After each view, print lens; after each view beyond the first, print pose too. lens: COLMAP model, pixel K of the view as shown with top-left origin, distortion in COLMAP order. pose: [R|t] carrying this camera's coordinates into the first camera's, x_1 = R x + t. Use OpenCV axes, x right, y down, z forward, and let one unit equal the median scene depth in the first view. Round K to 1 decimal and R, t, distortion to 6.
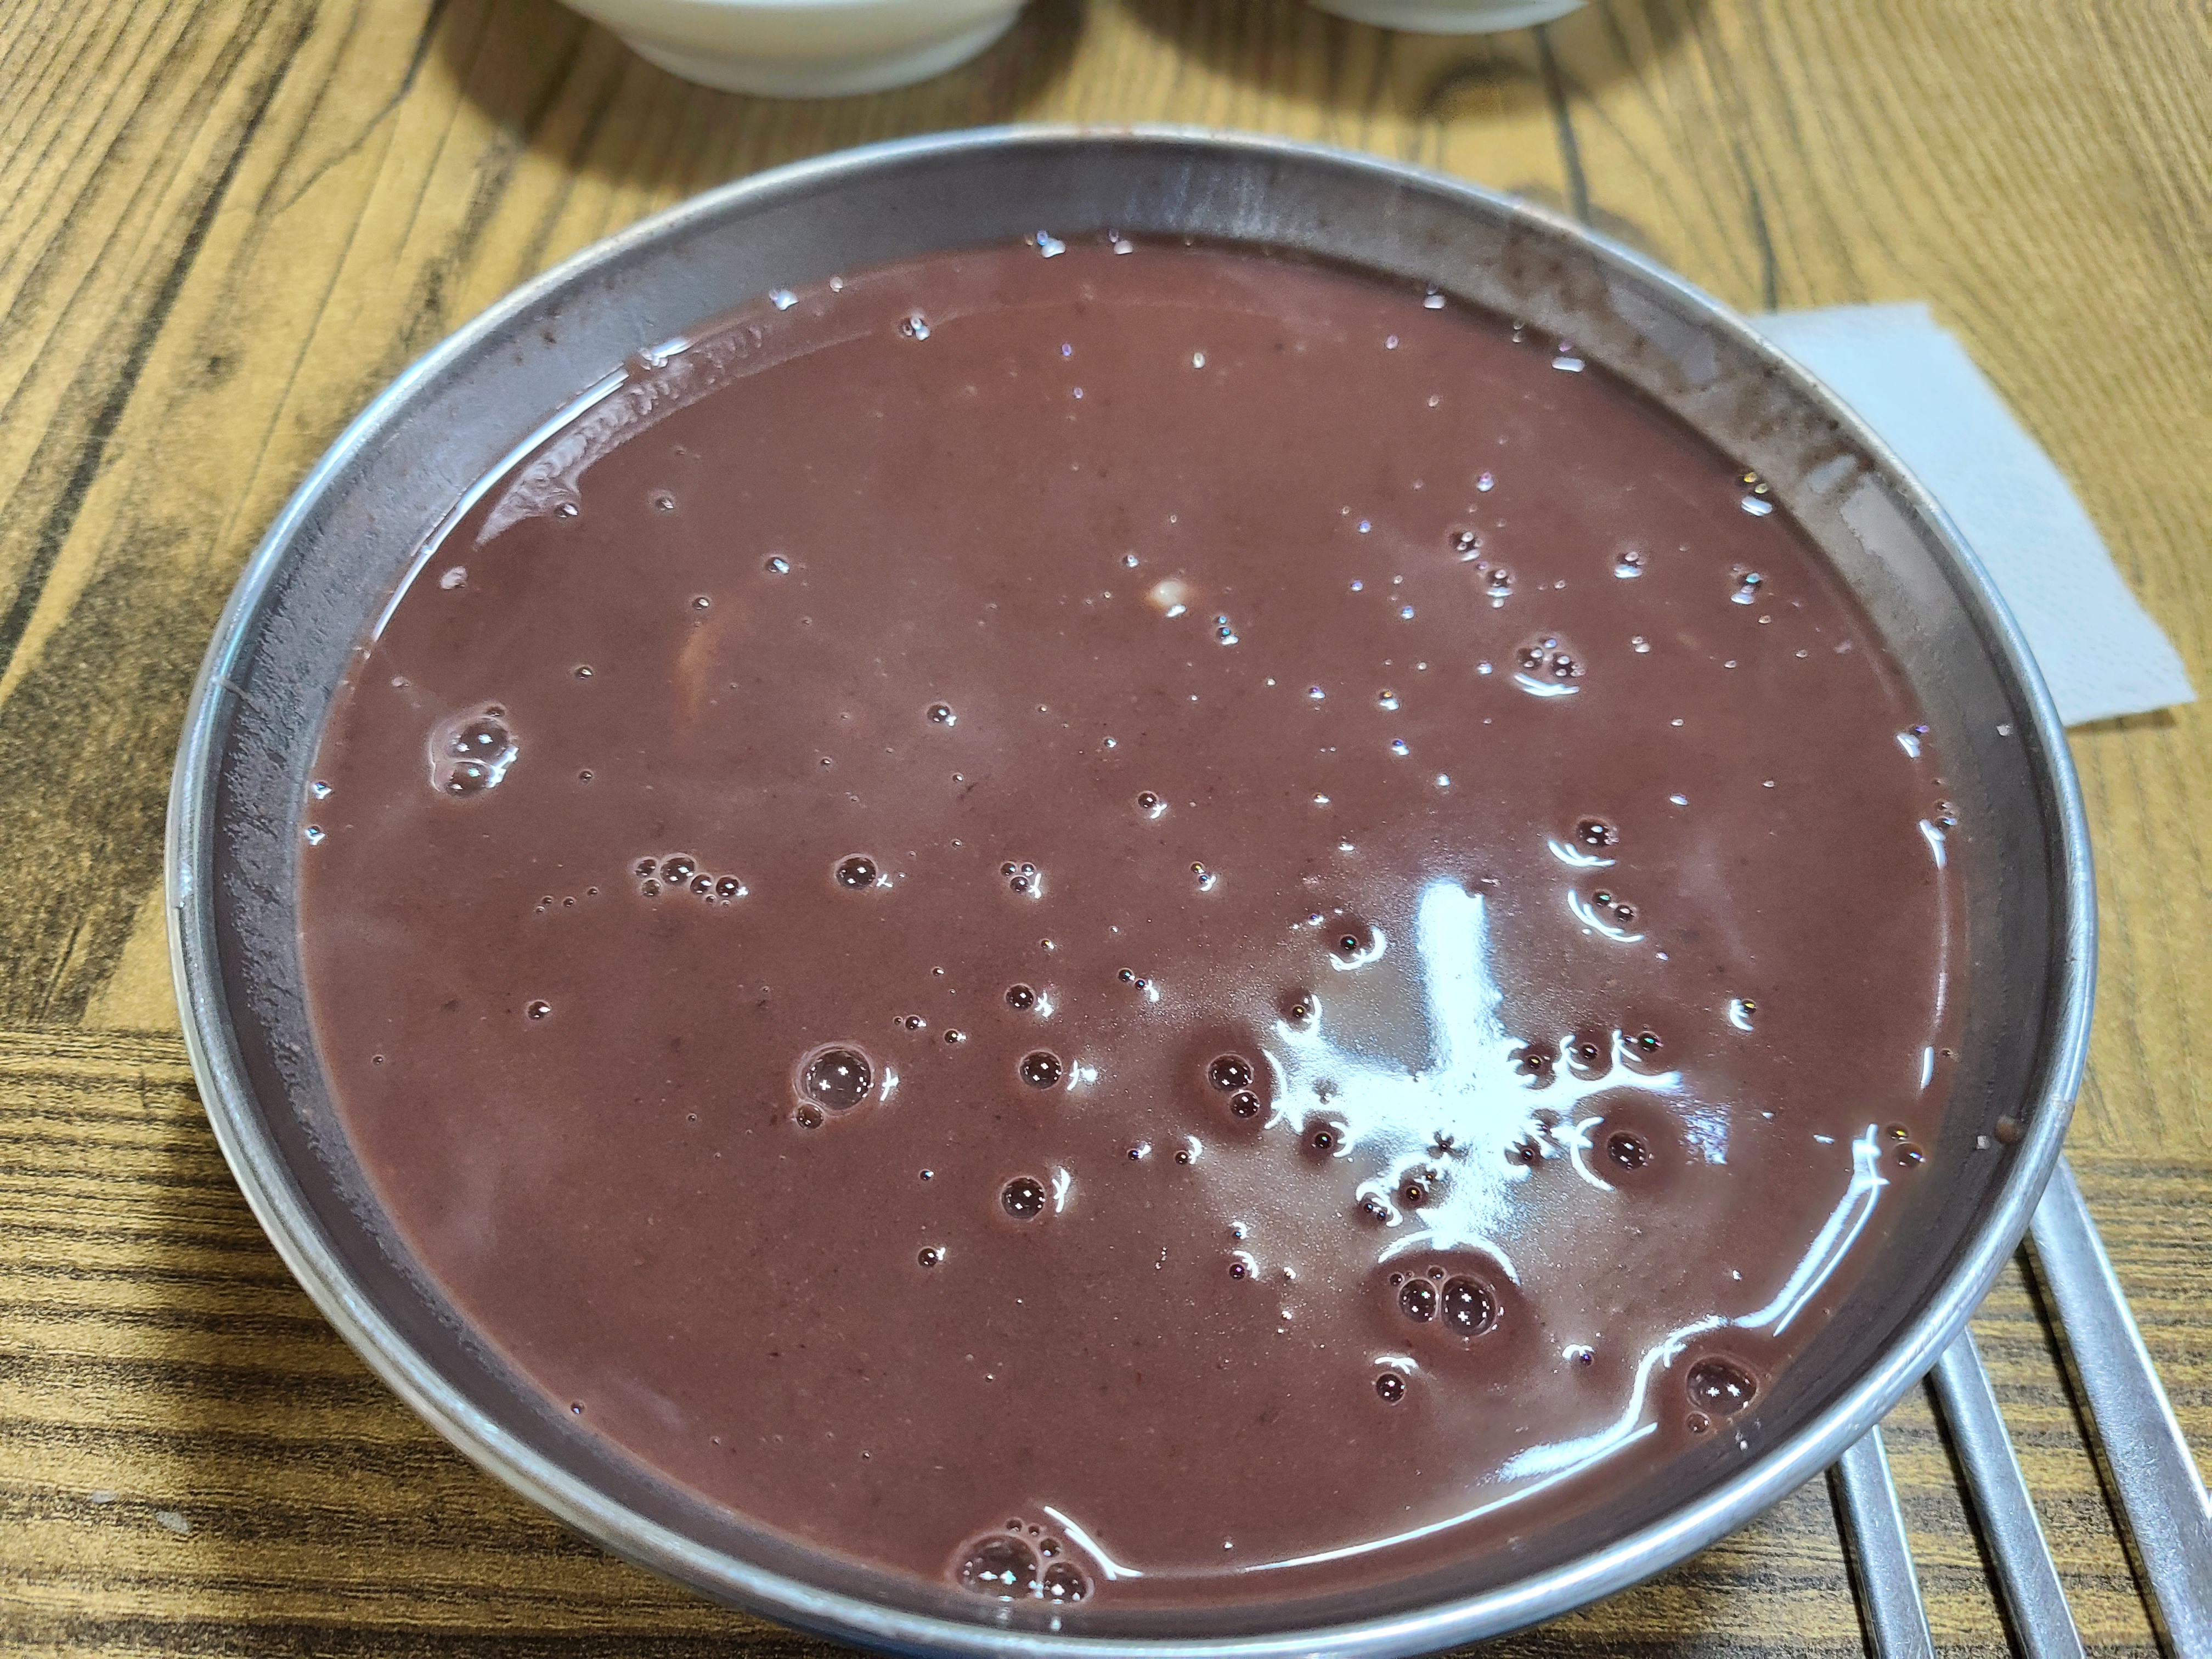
lens RADIAL K [[1714.0, 0, 1106.0], [0, 1714.0, 829.5], [0, 0, 1]] dist [0.003289, -0.012923]
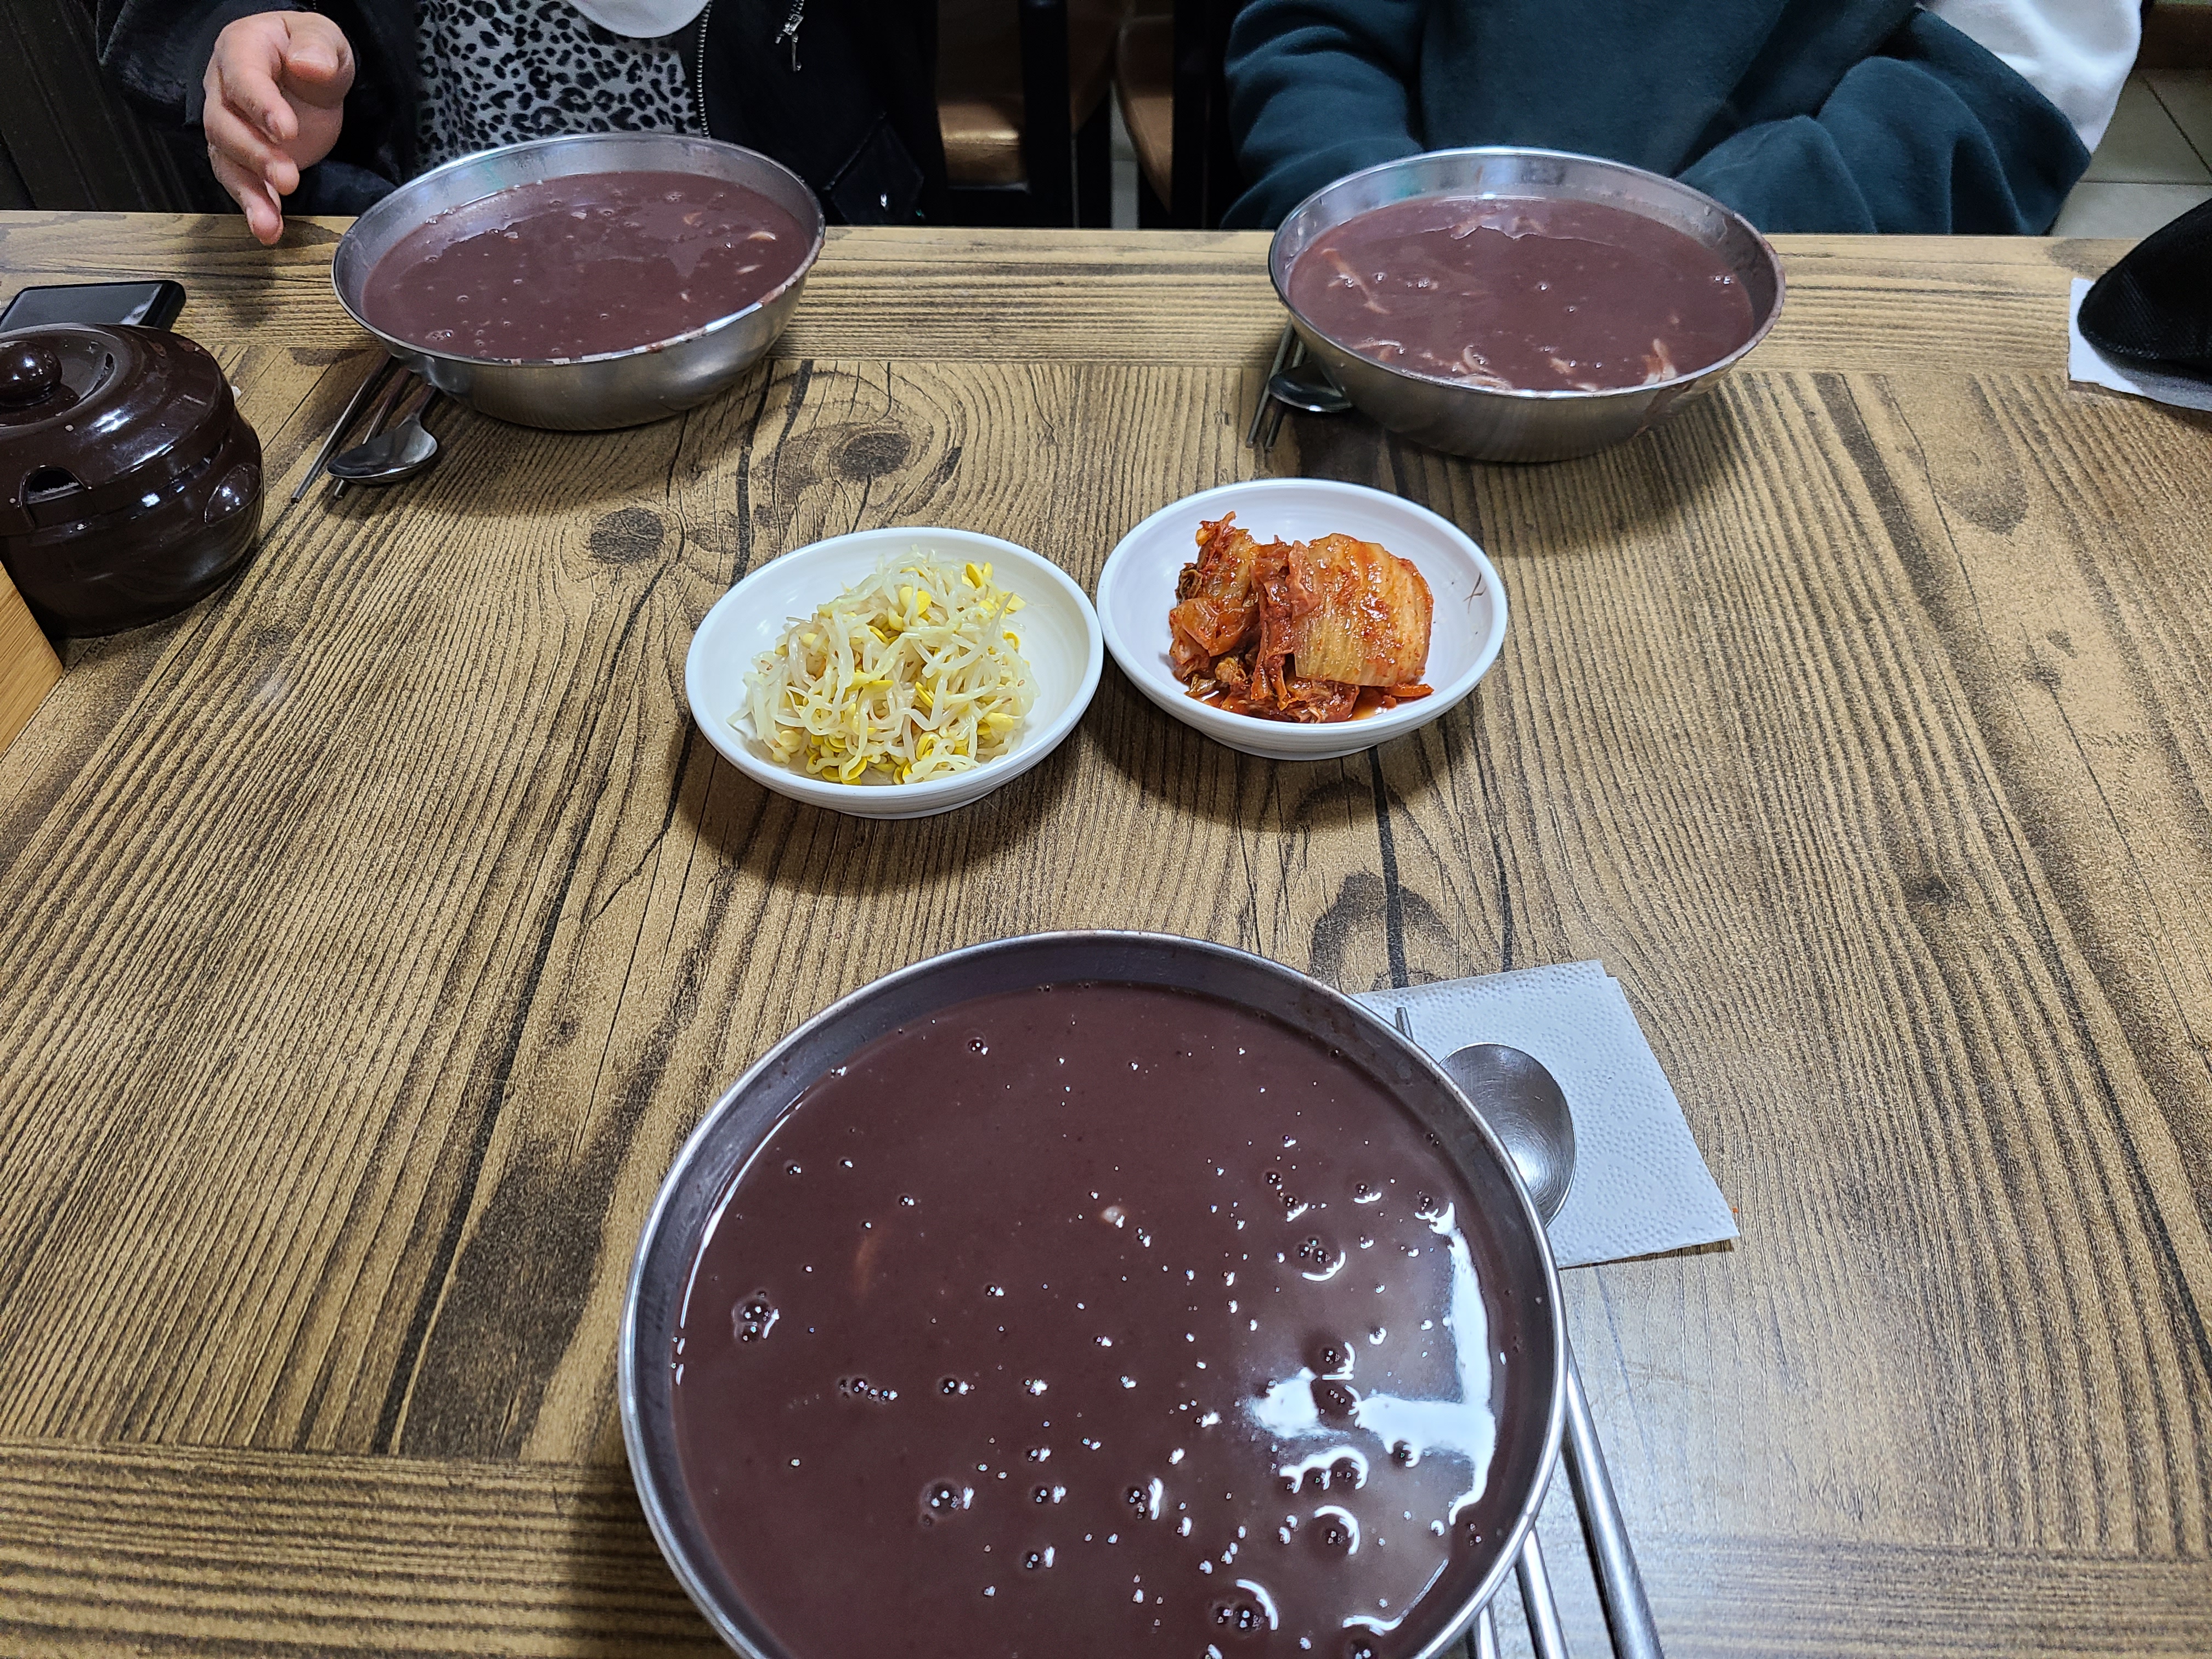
lens RADIAL K [[1699.2, 0, 1096.1], [0, 1699.2, 830.4], [0, 0, 1]] dist [0.037122, -0.005396]
pose [[0.998912, -0.022340, -0.040931, 0.072639], [0.015189, 0.985783, -0.167338, -0.167510], [0.044088, 0.166534, 0.985050, -0.635064]]
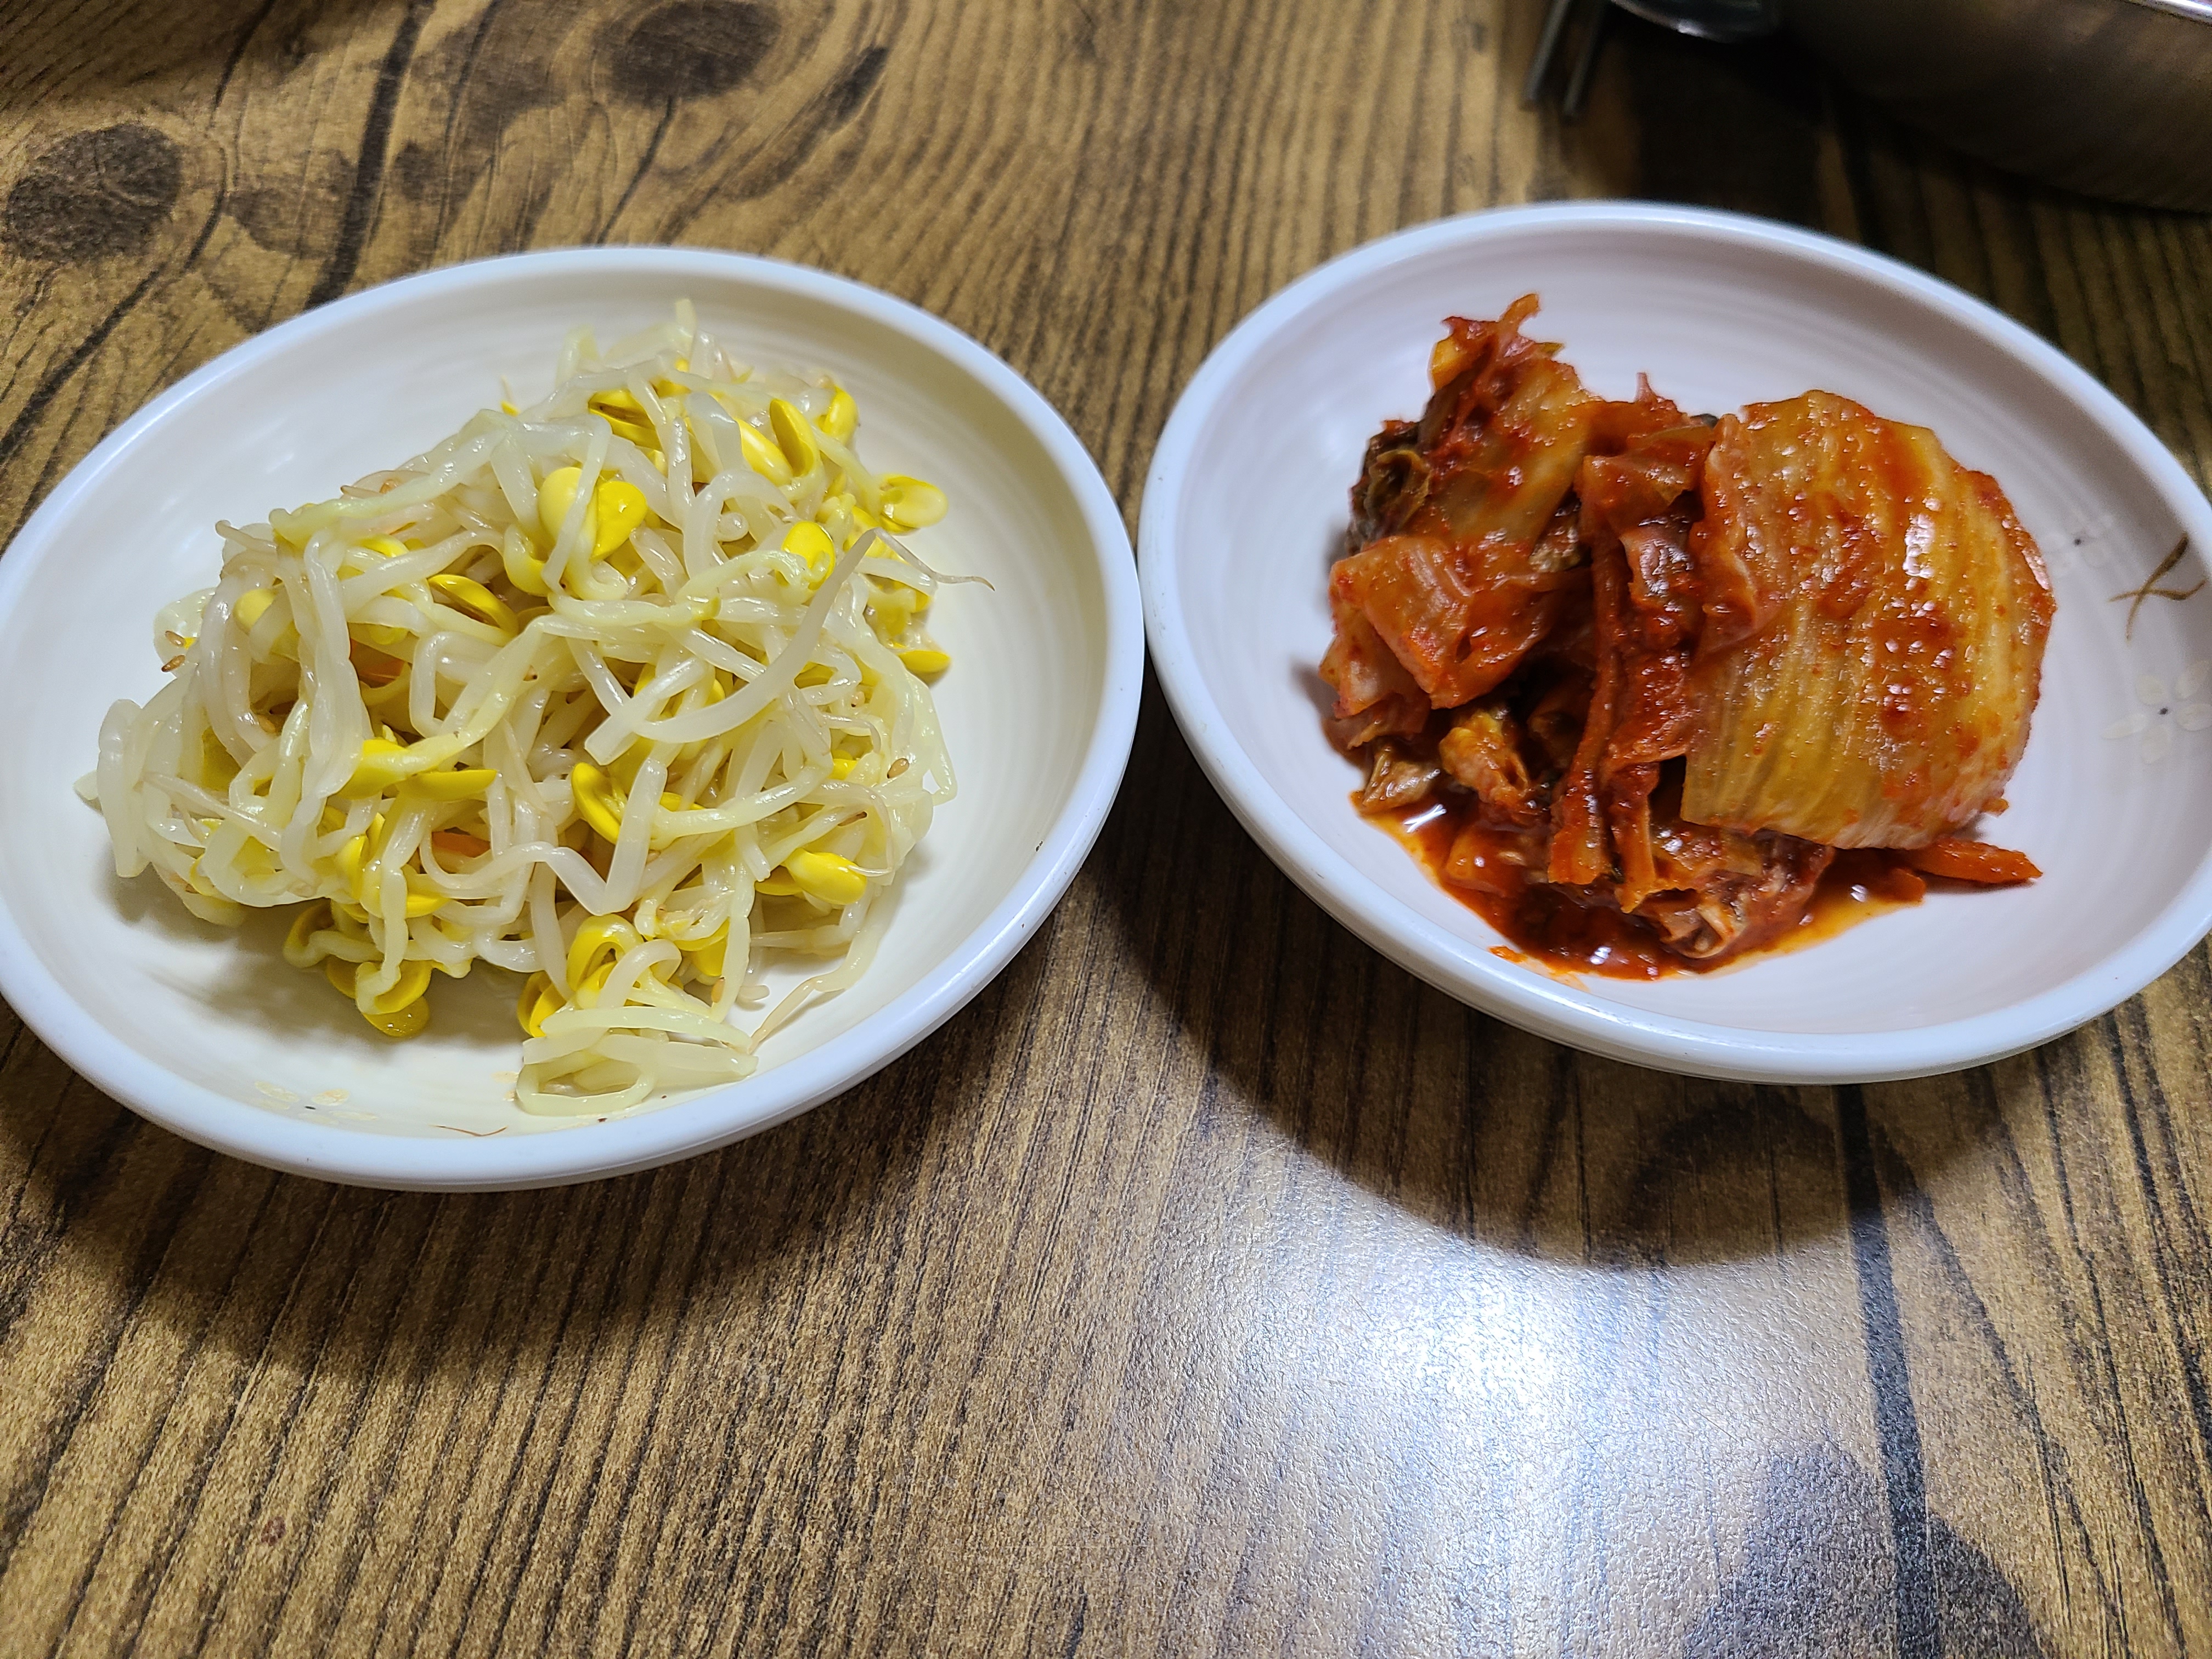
lens RADIAL K [[1714.0, 0, 1106.0], [0, 1714.0, 829.5], [0, 0, 1]] dist [0.003289, -0.012923]
pose [[0.995187, 0.083257, -0.051687, 0.034383], [-0.082016, 0.996300, 0.025679, -0.623718], [0.053634, -0.021317, 0.998333, 0.478532]]
